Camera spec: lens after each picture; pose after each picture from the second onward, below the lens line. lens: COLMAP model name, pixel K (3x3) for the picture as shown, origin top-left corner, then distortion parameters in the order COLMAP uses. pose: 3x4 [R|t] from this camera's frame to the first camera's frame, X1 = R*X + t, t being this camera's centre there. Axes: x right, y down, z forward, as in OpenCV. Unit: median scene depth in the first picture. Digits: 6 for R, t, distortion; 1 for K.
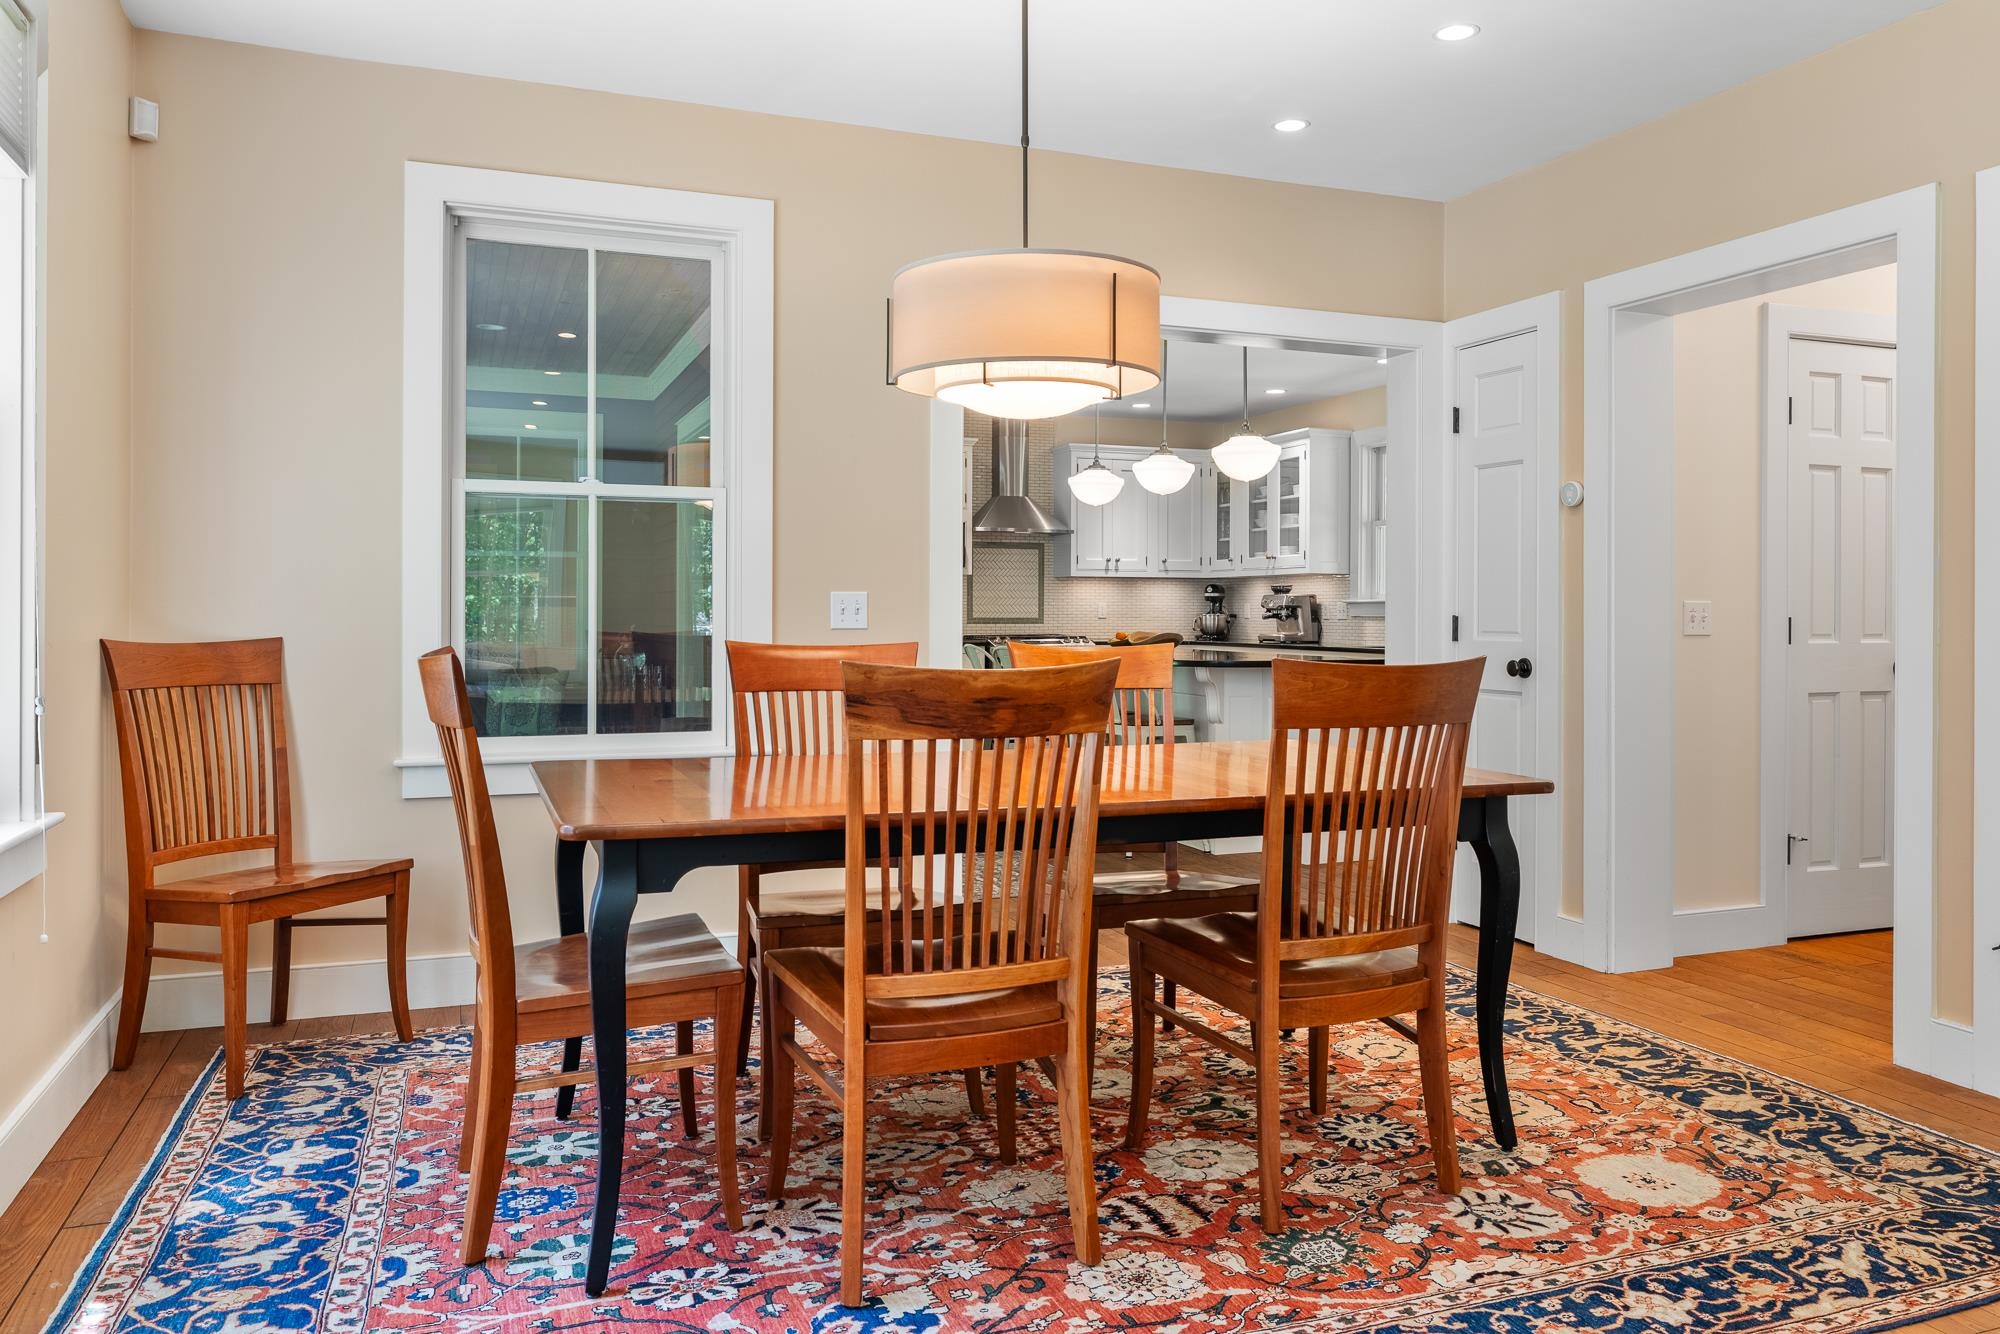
lens RADIAL K [[1423.4, 0, 1000.2], [0, 1423.4, 611.8], [0, 0, 1]] dist [-0.003070, 0.000977]
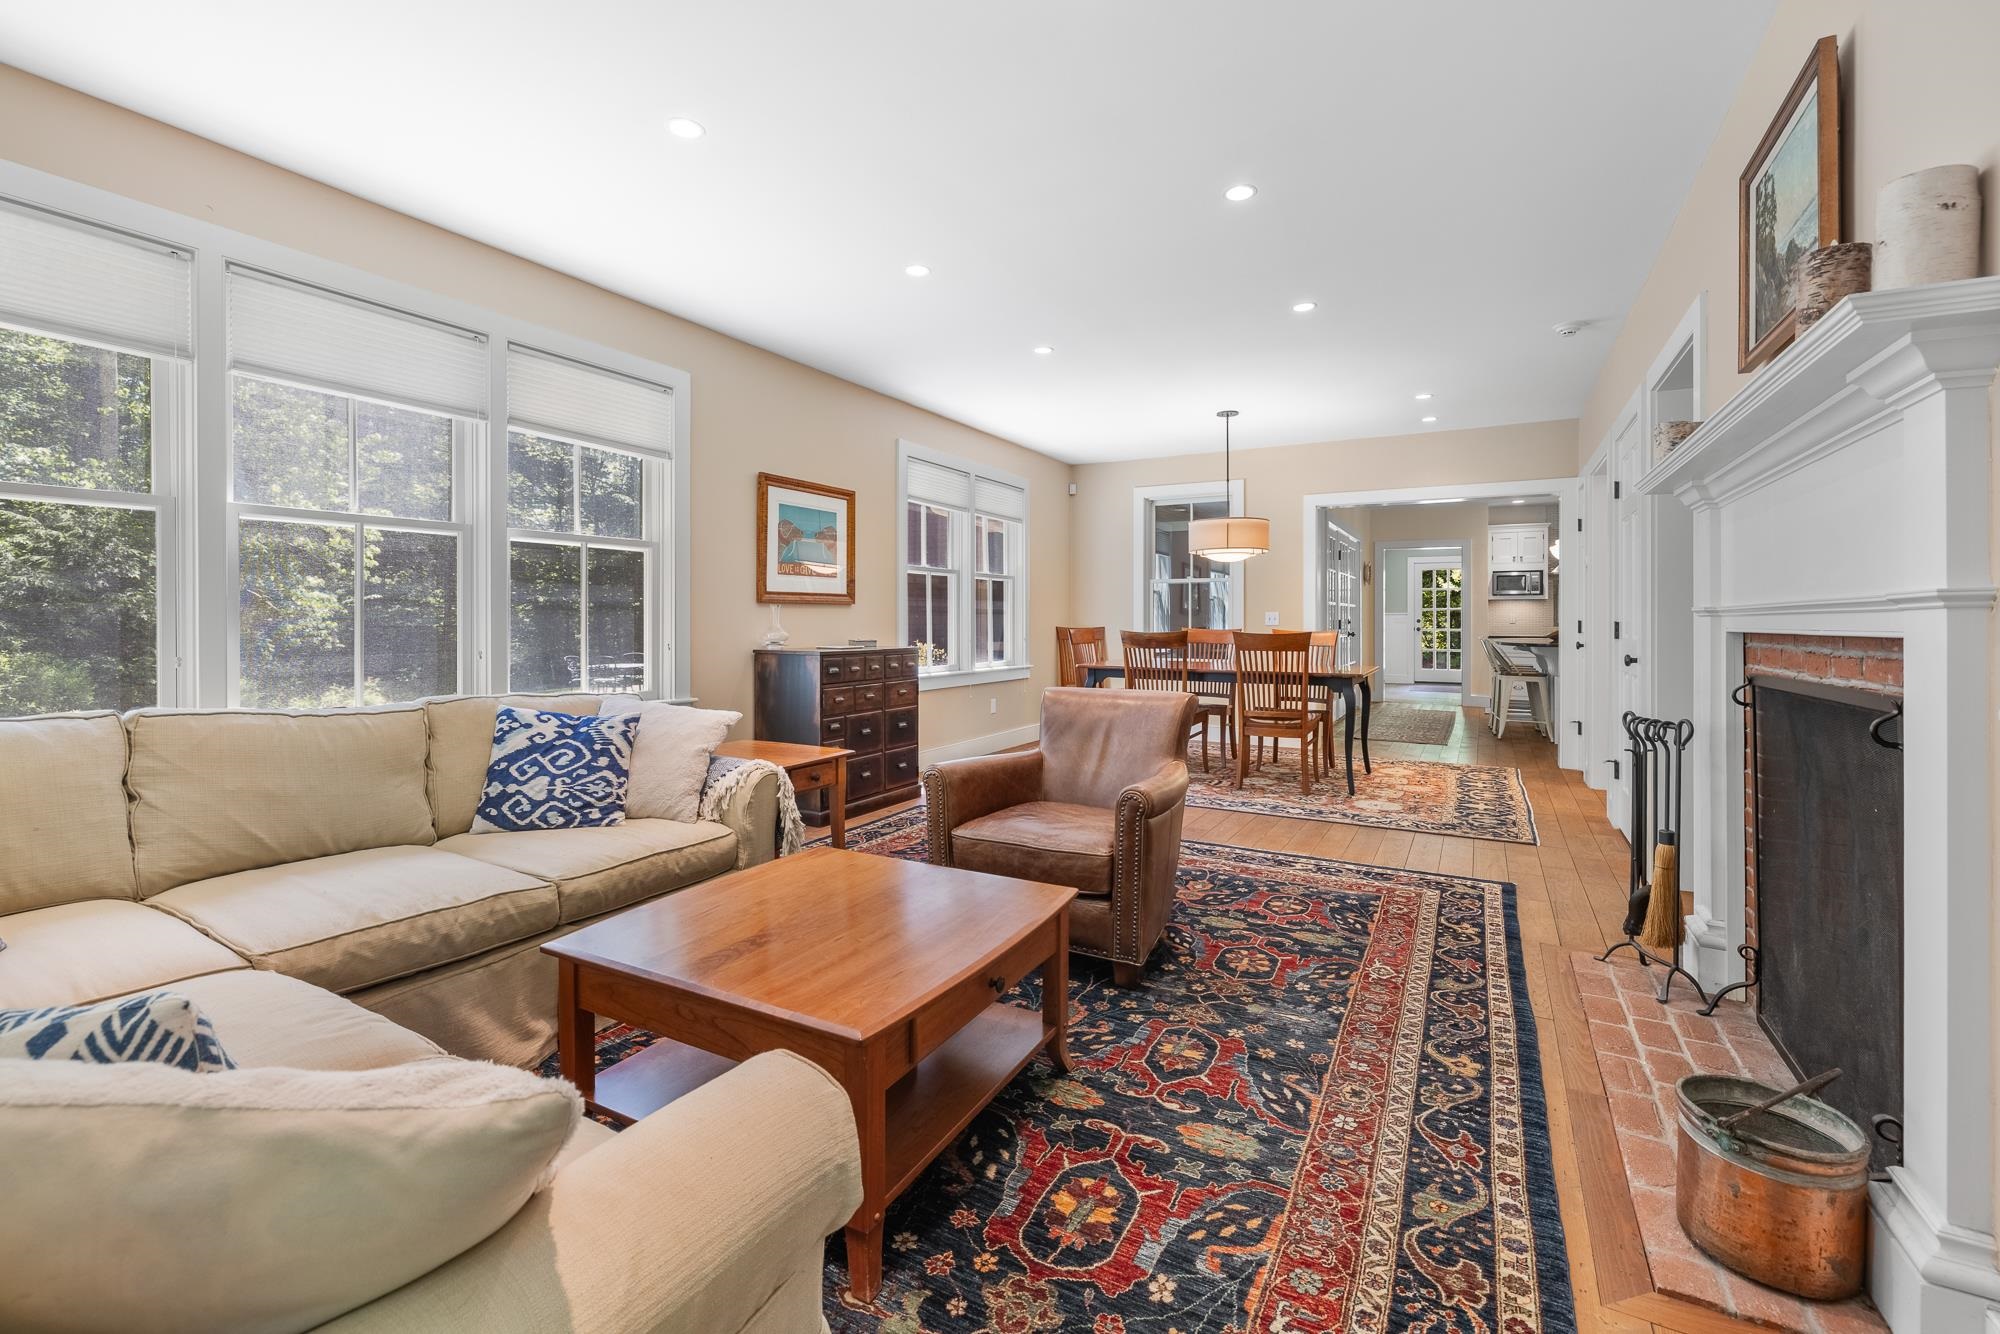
lens RADIAL K [[859.0, 0, 997.0], [0, 859.0, 617.3], [0, 0, 1]] dist [0.000972, 0.000167]
pose [[0.633666, -0.004586, -0.773593, 0.745268], [0.001054, 0.999987, -0.005065, 0.003531], [0.773606, 0.002395, 0.633662, -0.433112]]
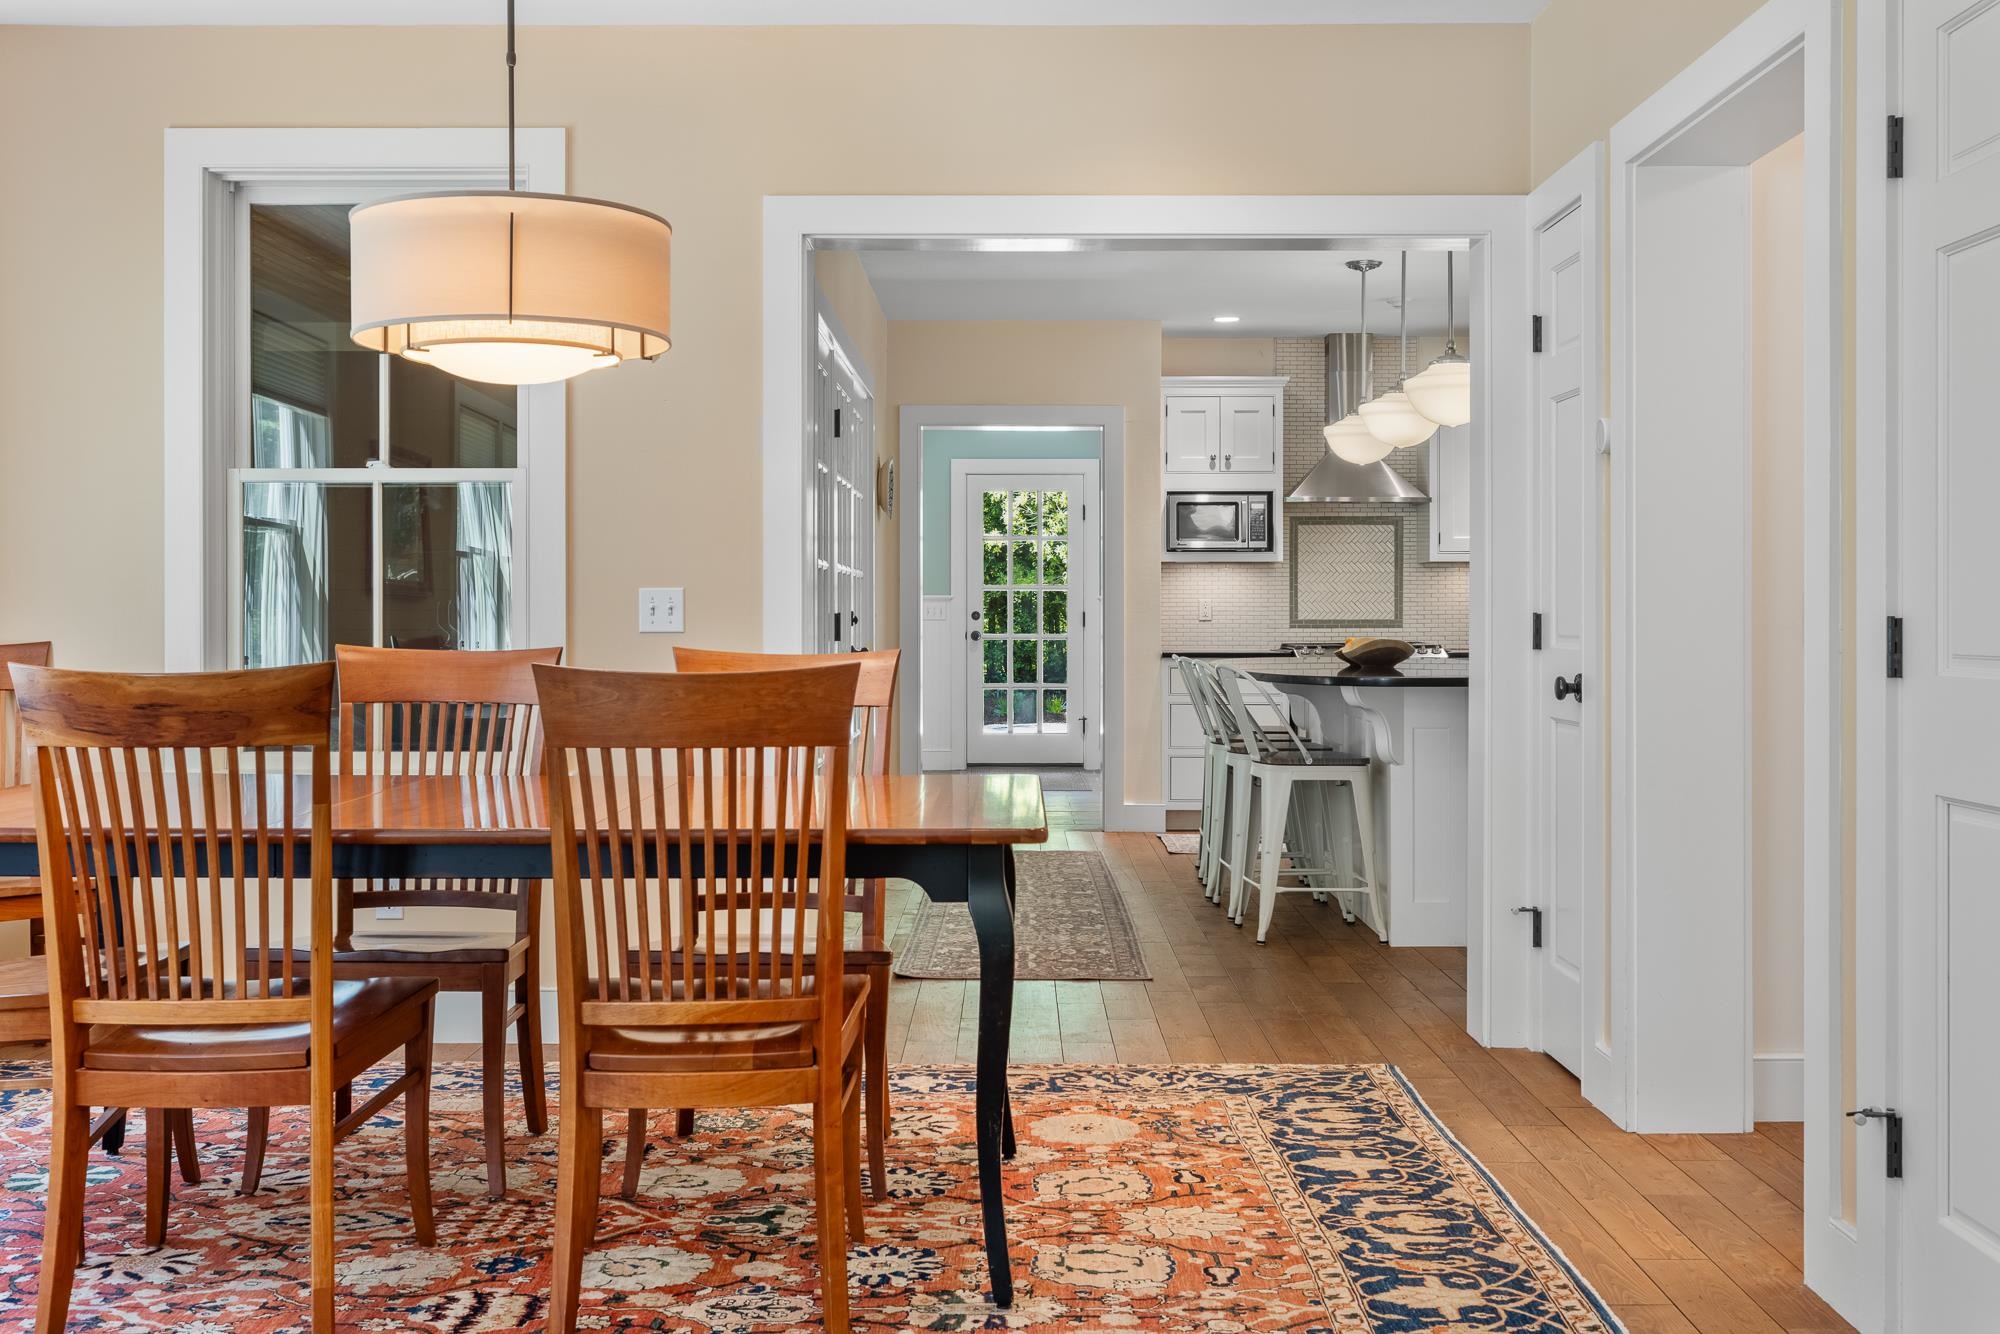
lens RADIAL K [[1952.0, 0, 1004.5], [0, 1952.0, 617.5], [0, 0, 1]] dist [0.004436, 0.001182]
pose [[0.930855, -0.004195, -0.365363, 0.426918], [0.004983, 0.999987, 0.001214, 0.002507], [0.365354, -0.002950, 0.930864, 0.009640]]
